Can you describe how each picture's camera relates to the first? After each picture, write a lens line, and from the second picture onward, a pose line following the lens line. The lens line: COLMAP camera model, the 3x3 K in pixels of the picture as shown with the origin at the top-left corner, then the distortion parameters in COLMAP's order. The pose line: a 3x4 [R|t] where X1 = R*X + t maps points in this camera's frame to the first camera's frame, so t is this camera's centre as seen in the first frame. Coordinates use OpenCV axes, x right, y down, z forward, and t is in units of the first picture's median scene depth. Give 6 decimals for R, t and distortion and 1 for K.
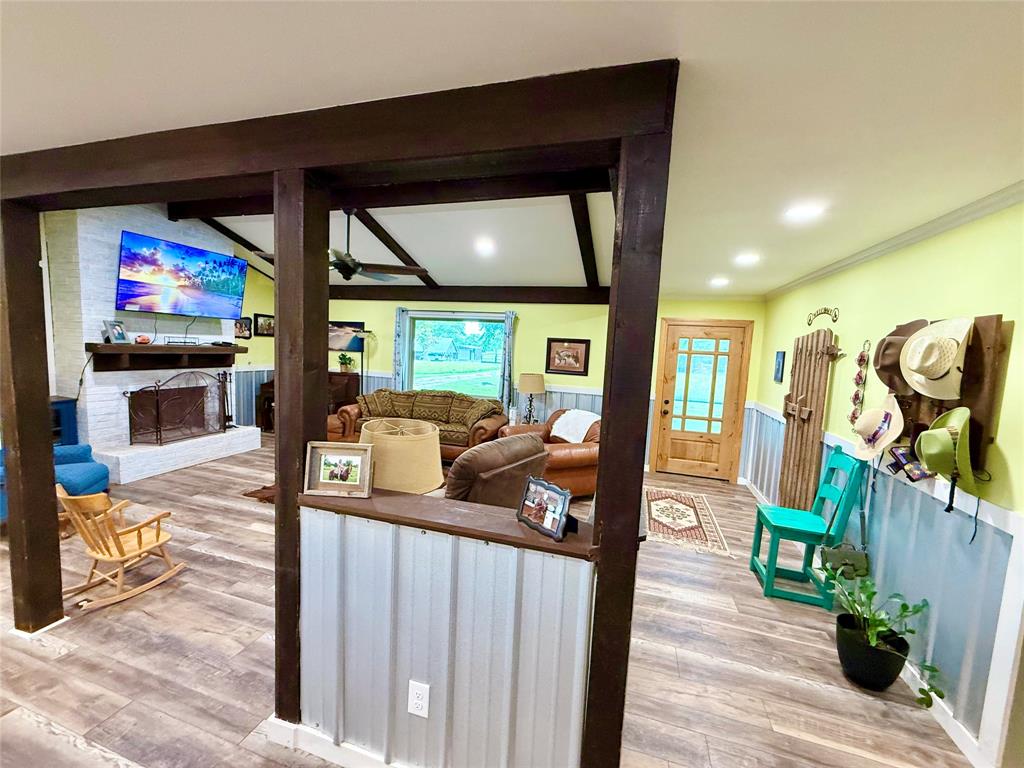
lens RADIAL K [[407.1, 0, 508.9], [0, 407.1, 384.5], [0, 0, 1]] dist [0.000898, 0.000051]
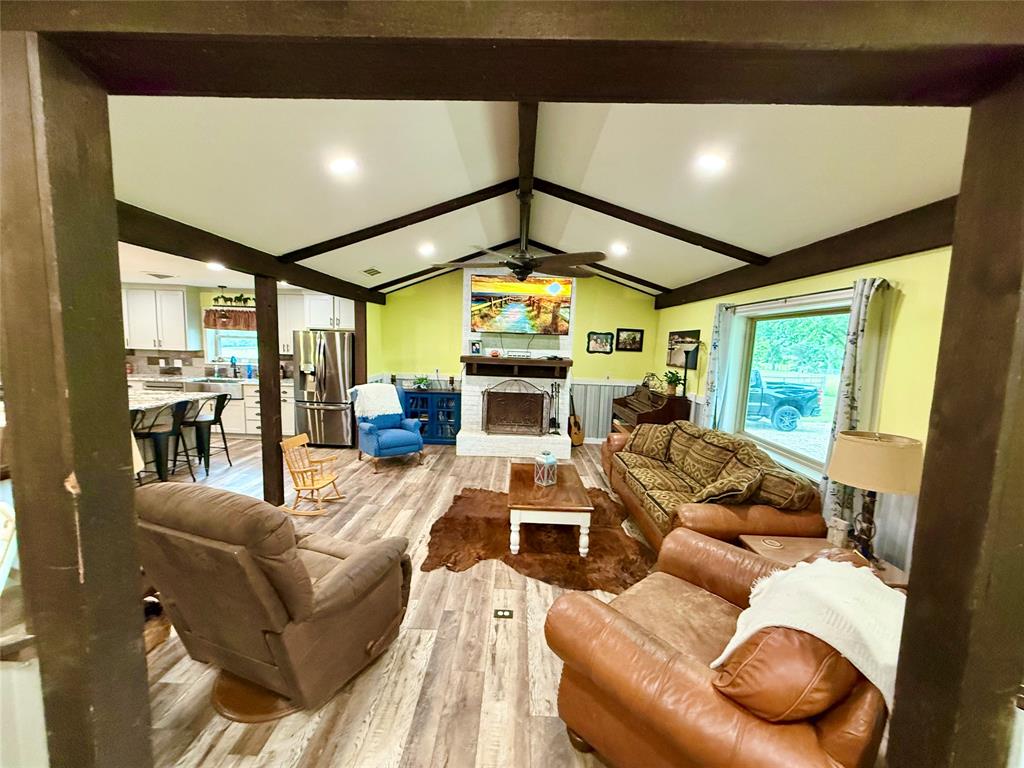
lens RADIAL K [[407.1, 0, 508.9], [0, 407.1, 384.5], [0, 0, 1]] dist [0.000898, 0.000051]
pose [[0.272083, 0.063335, -0.960187, 0.351719], [-0.109201, 0.993418, 0.034583, -0.053611], [0.956057, 0.095444, 0.277209, 0.603254]]
